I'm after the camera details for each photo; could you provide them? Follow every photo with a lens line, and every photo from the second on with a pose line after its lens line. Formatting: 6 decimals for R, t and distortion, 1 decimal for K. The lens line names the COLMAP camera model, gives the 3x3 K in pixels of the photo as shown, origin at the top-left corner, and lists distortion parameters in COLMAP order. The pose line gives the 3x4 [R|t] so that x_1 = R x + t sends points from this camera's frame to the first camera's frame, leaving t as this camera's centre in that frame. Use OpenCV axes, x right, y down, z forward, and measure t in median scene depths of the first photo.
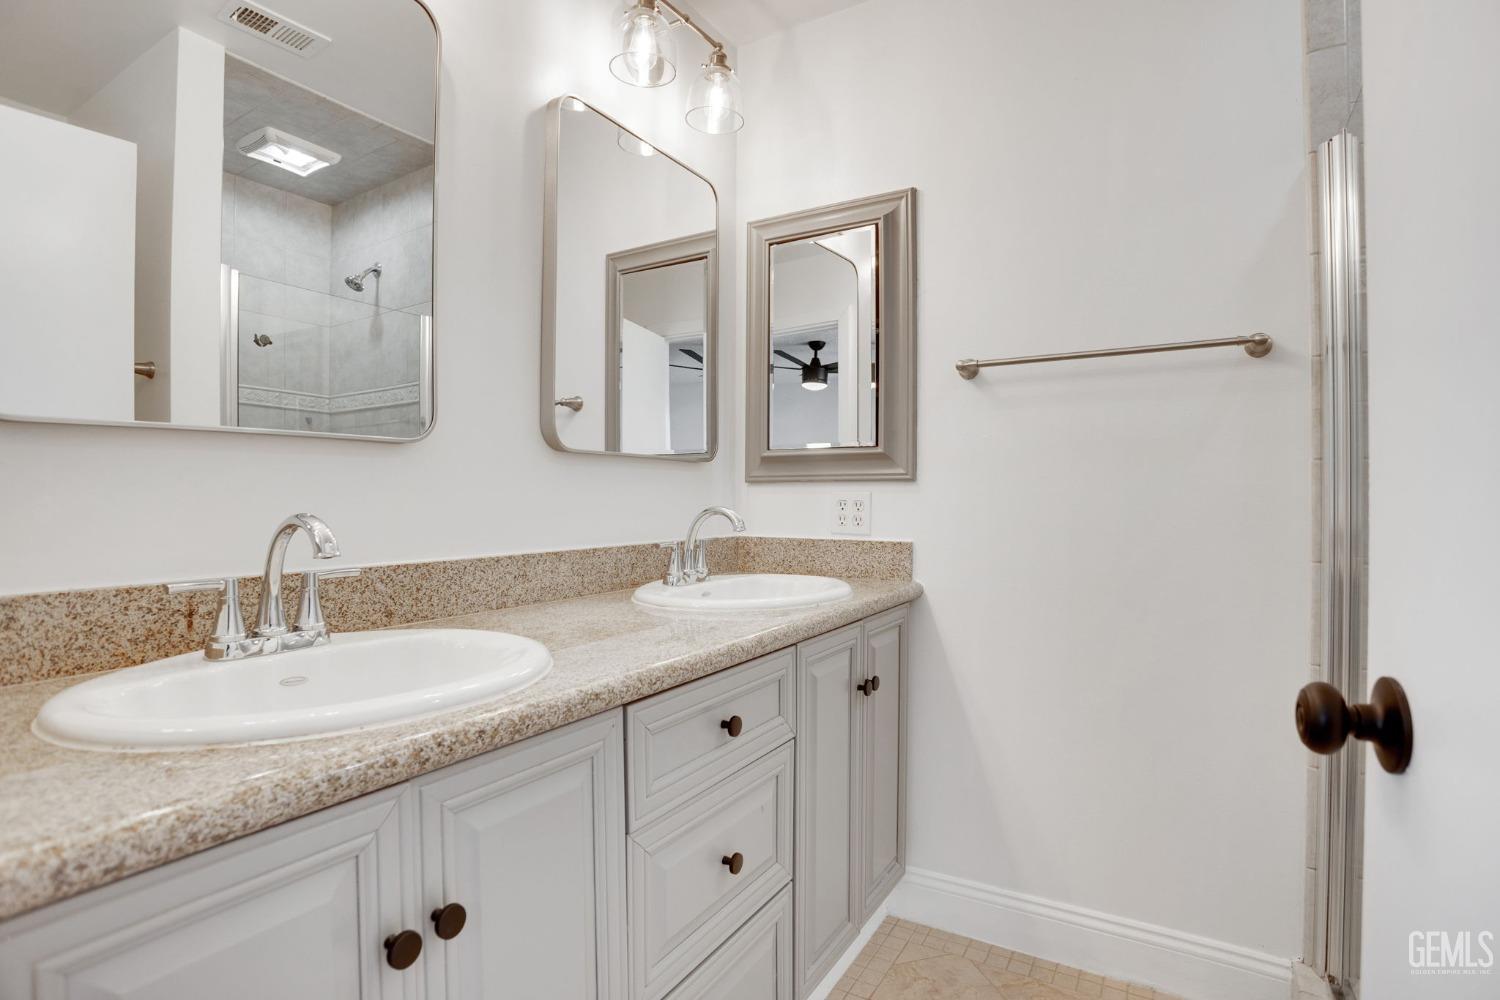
lens RADIAL K [[732.5, 0, 754.8], [0, 732.5, 499.9], [0, 0, 1]] dist [-0.000562, 0.000050]
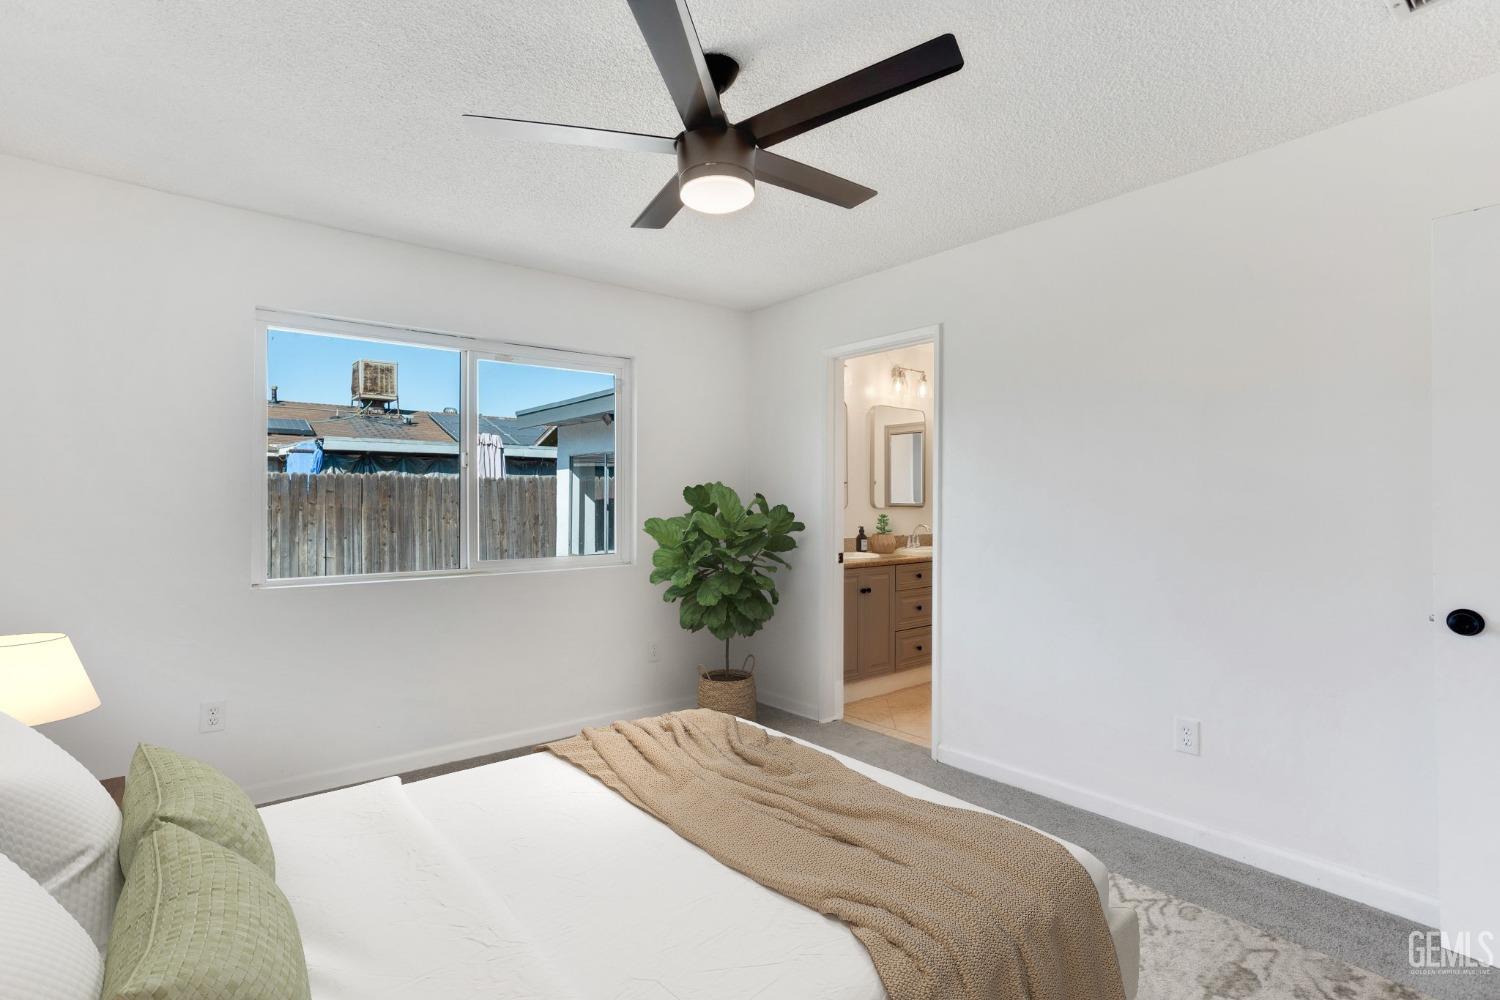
lens RADIAL K [[732.5, 0, 753.7], [0, 732.5, 498.3], [0, 0, 1]] dist [-0.000562, 0.000050]
pose [[0.939559, -0.005151, -0.342348, 0.358754], [0.003273, 0.999976, -0.006065, -0.087365], [0.342372, 0.004578, 0.939553, -2.296369]]
